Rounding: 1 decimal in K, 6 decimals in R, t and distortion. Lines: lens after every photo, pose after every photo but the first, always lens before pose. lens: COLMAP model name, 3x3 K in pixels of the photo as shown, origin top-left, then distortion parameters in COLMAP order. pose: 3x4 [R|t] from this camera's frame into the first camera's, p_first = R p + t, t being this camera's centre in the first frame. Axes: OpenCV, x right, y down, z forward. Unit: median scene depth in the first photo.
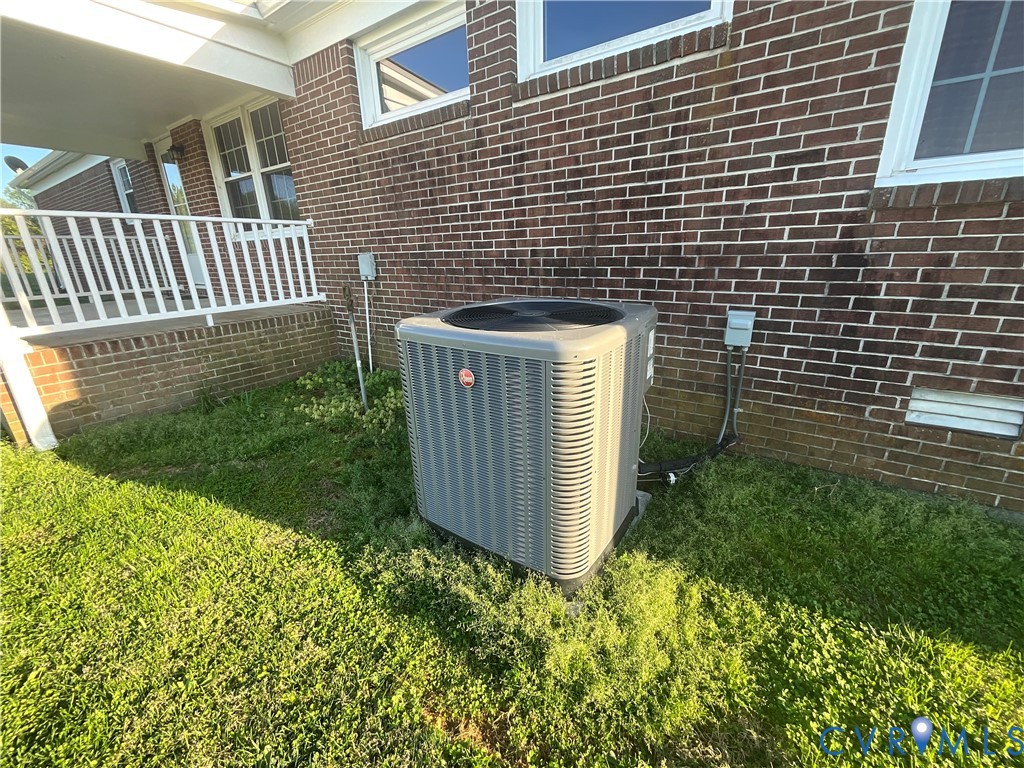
lens RADIAL K [[410.5, 0, 514.9], [0, 410.5, 383.3], [0, 0, 1]] dist [-0.000172, 0.000162]
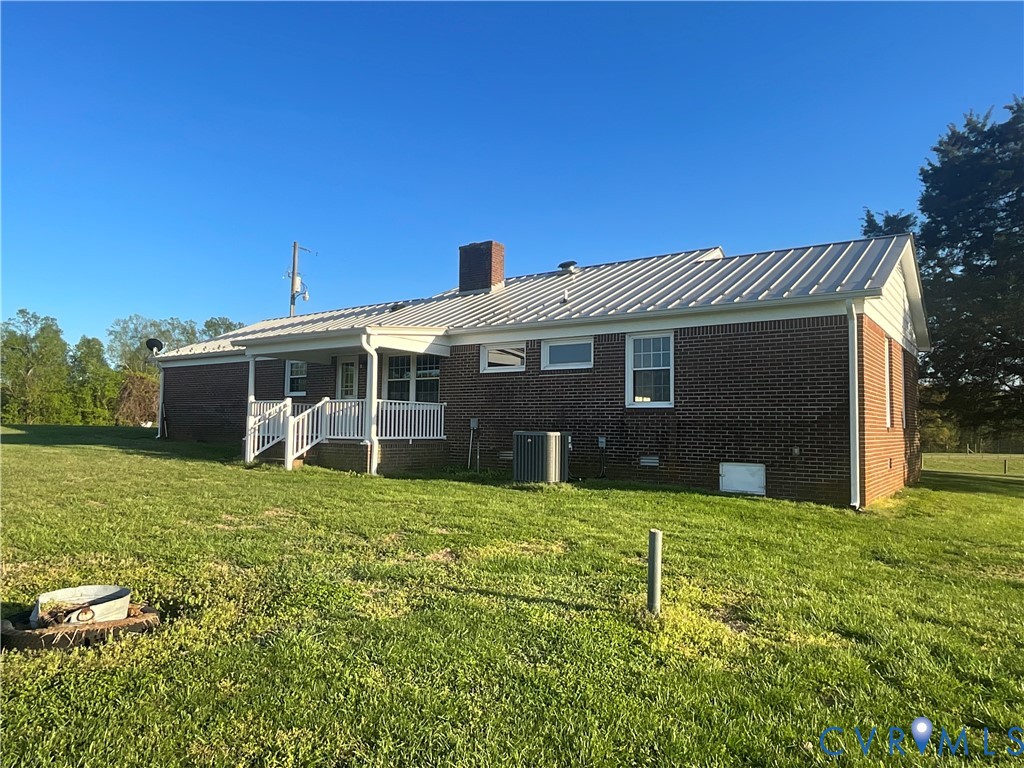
lens RADIAL K [[689.4, 0, 511.9], [0, 689.4, 384.1], [0, 0, 1]] dist [-0.001692, -0.002876]
pose [[0.998941, 0.040097, -0.022548, -0.096562], [-0.045602, 0.927649, -0.370658, 1.433661], [0.006054, 0.371294, 0.928496, -4.110615]]
